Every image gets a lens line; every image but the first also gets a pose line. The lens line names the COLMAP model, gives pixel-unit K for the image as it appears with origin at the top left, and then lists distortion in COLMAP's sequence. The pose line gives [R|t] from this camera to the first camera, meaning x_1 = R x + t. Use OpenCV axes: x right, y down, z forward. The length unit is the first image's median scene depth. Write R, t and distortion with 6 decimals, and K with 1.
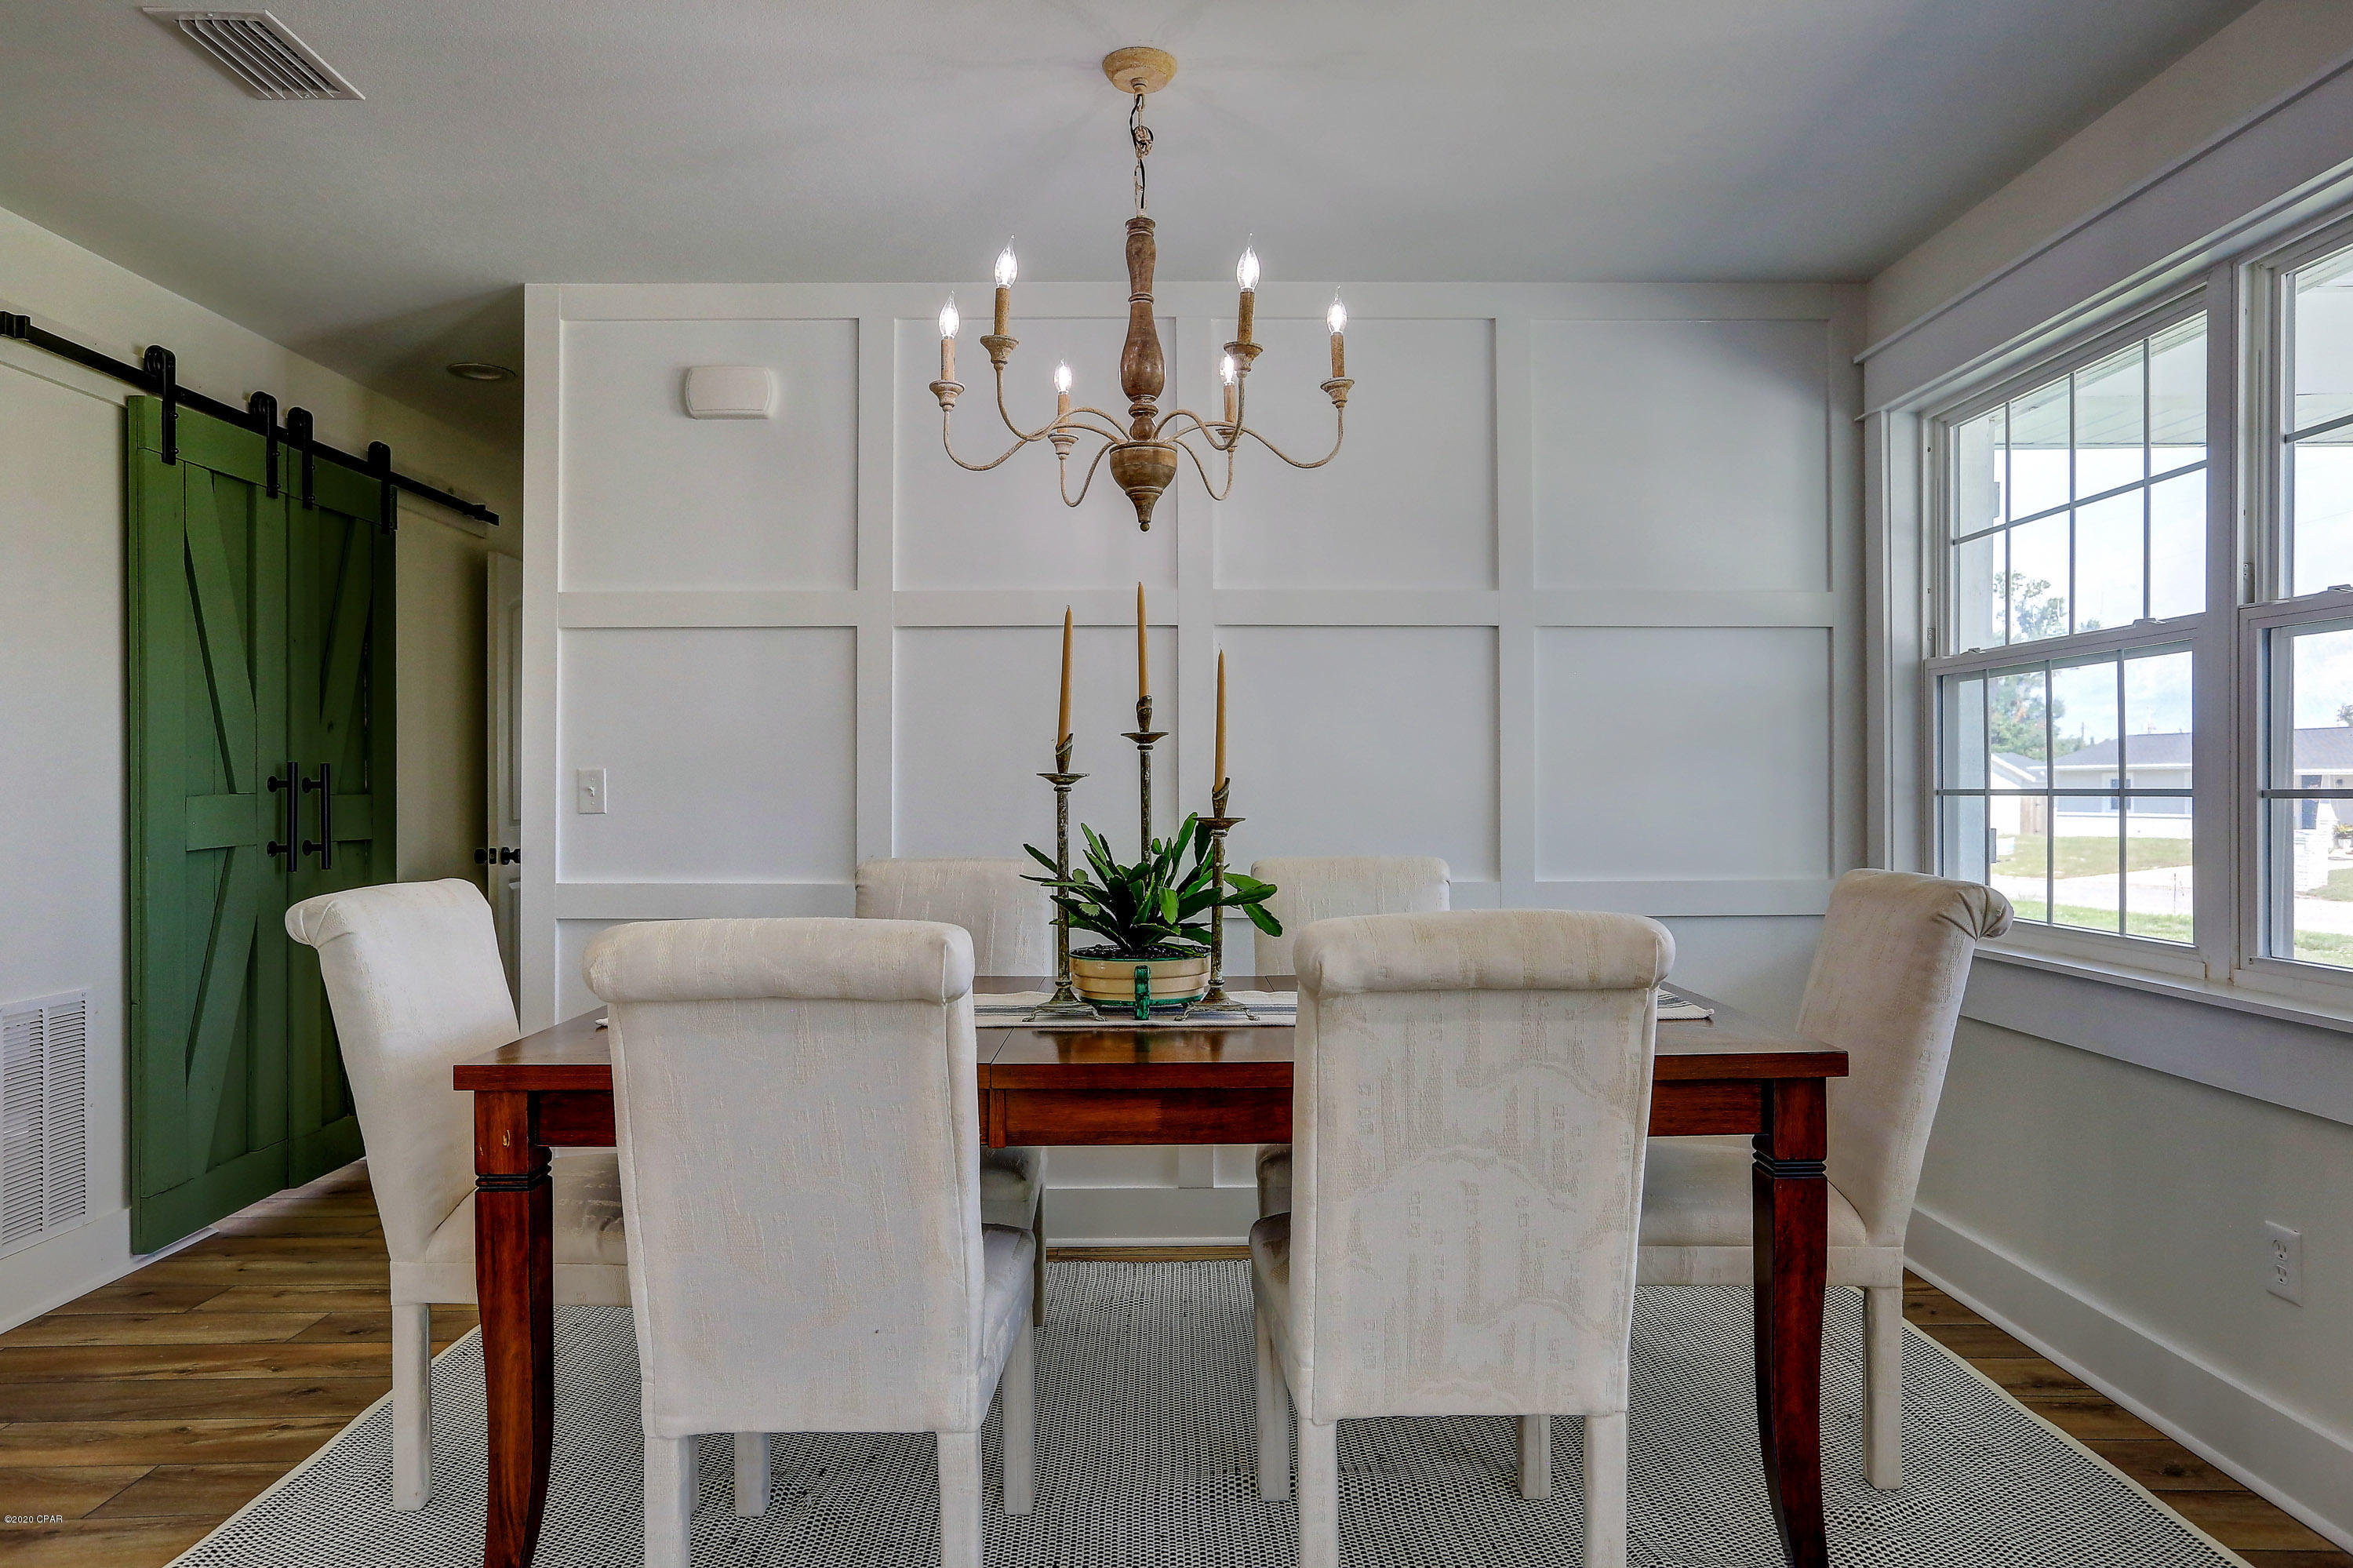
lens RADIAL K [[1453.3, 0, 1178.0], [0, 1453.3, 775.9], [0, 0, 1]] dist [-0.019689, 0.004982]
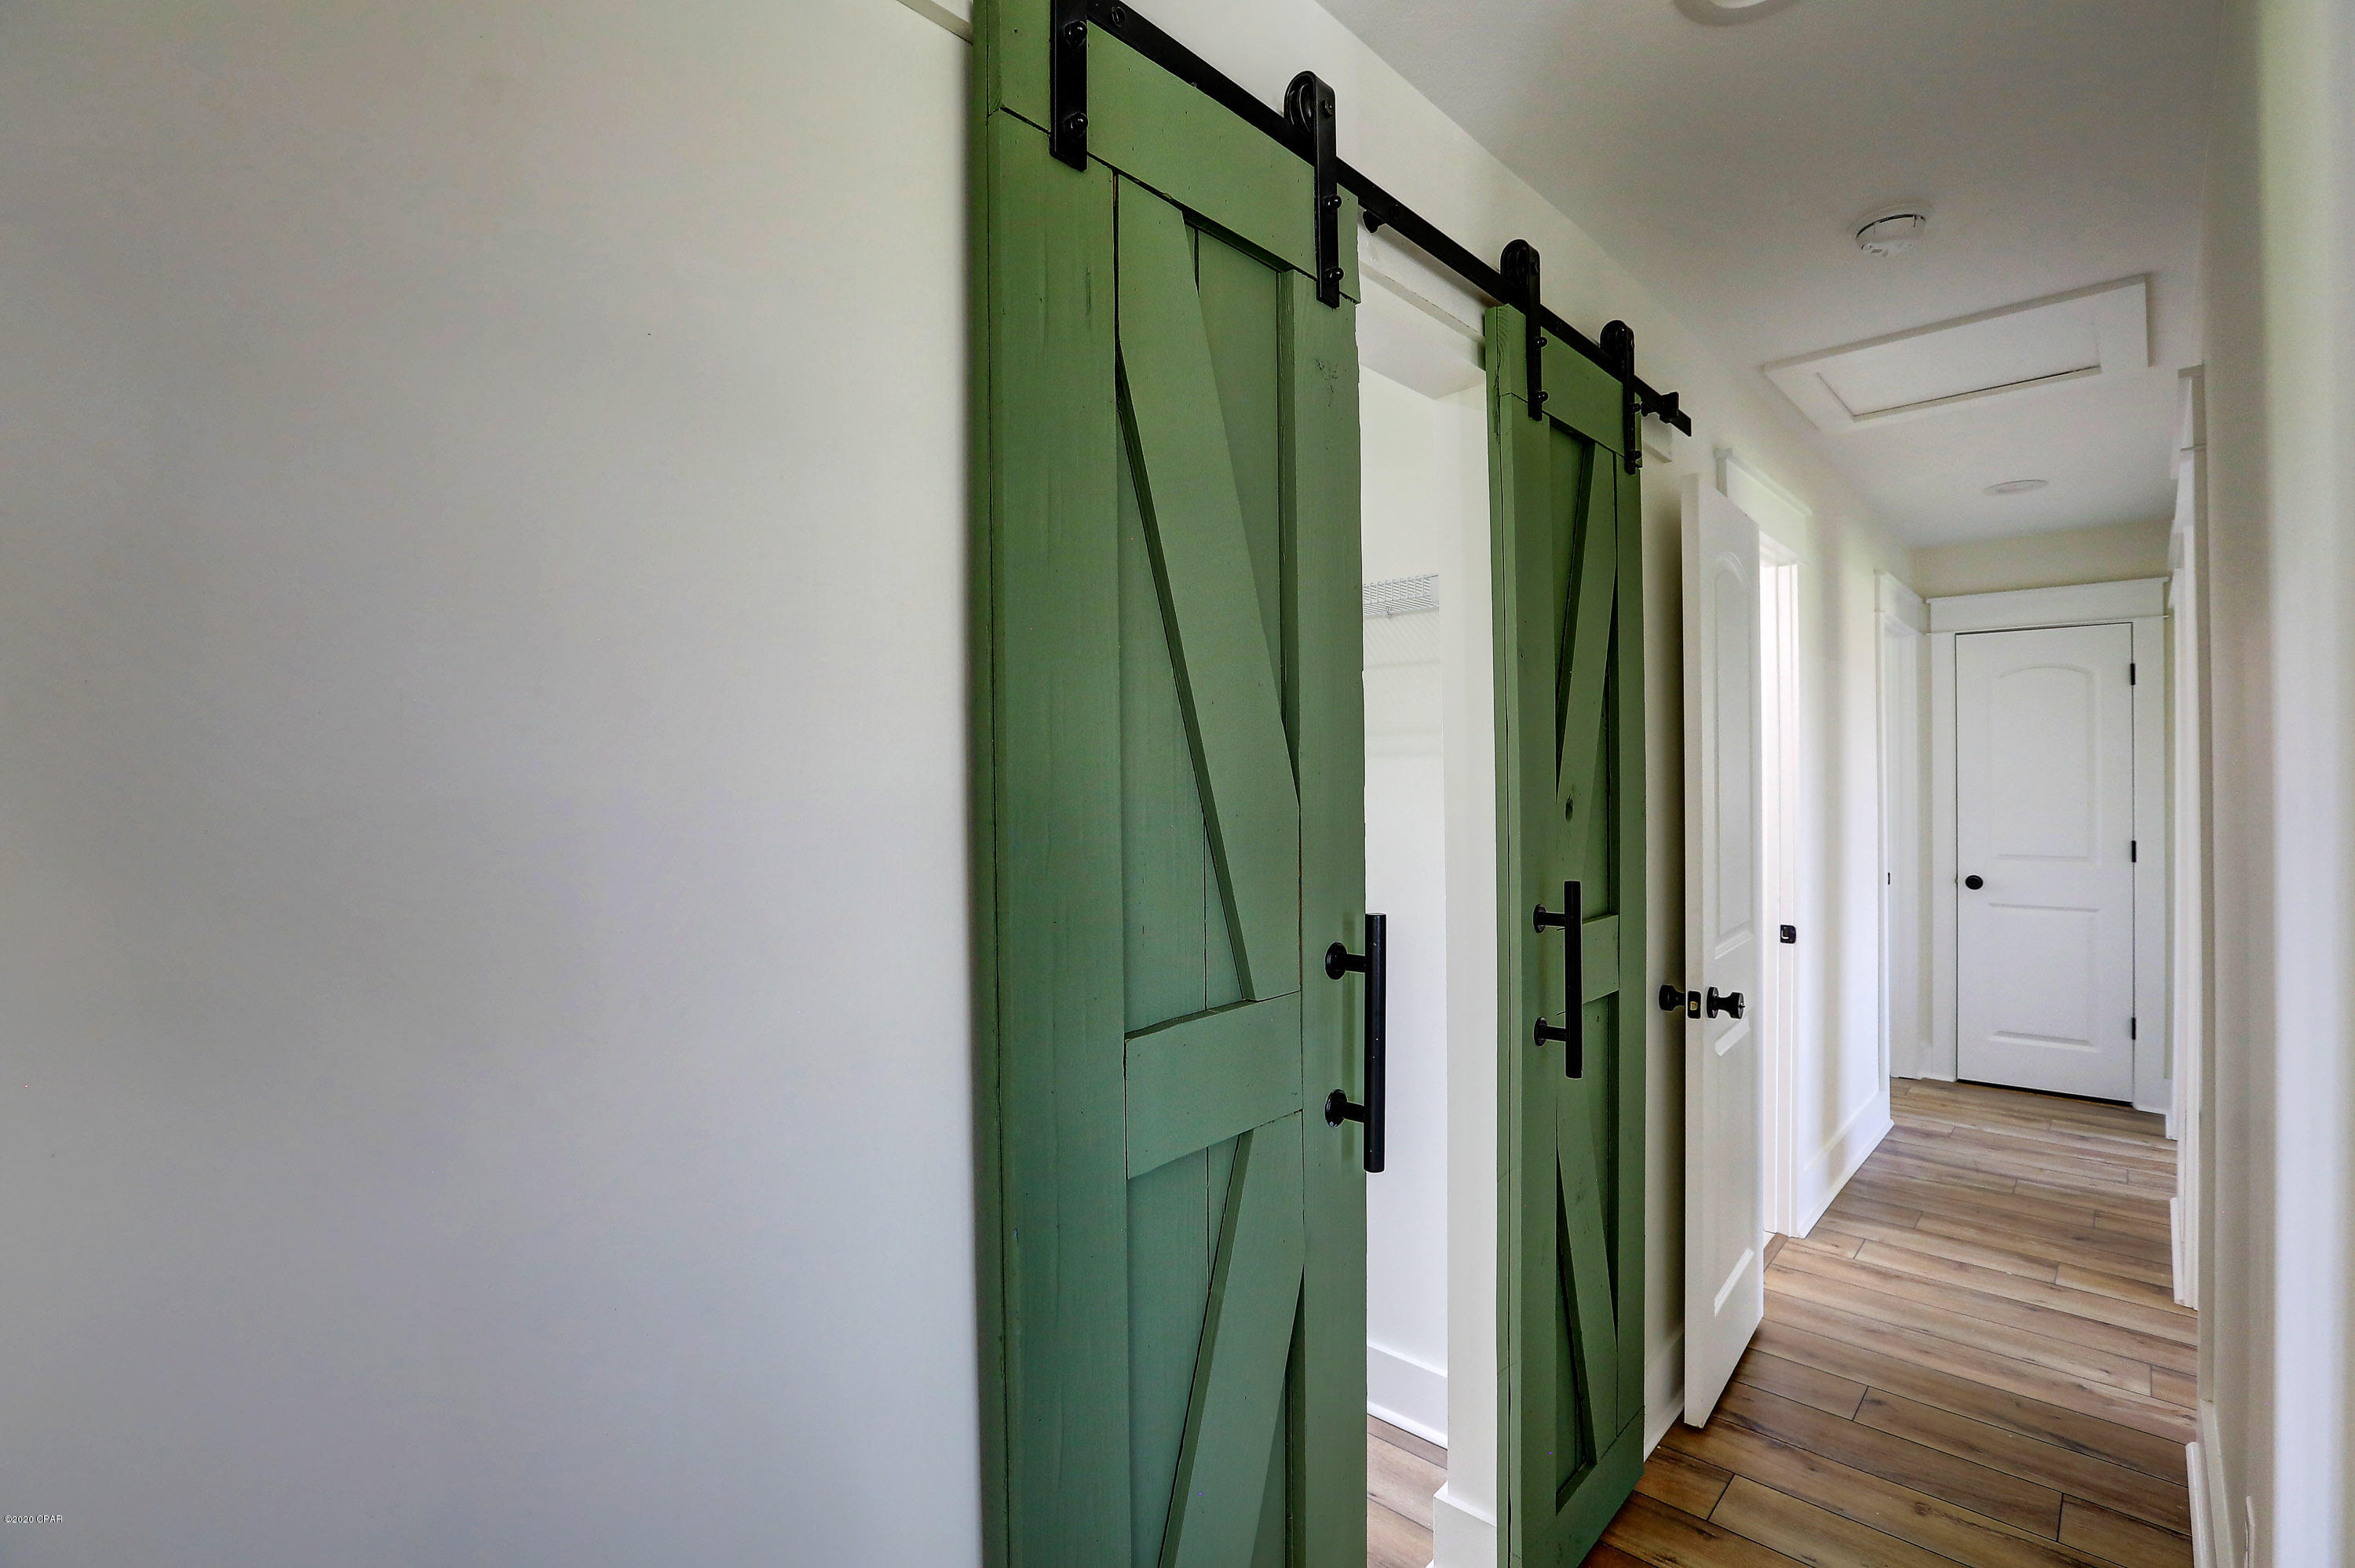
lens RADIAL K [[1069.9, 0, 1174.2], [0, 1069.9, 783.5], [0, 0, 1]] dist [-0.045685, 0.014253]
pose [[0.724891, 0.002899, -0.688858, -0.490319], [0.010216, 0.999836, 0.014958, -0.058969], [0.688788, -0.017880, 0.724742, 0.815749]]
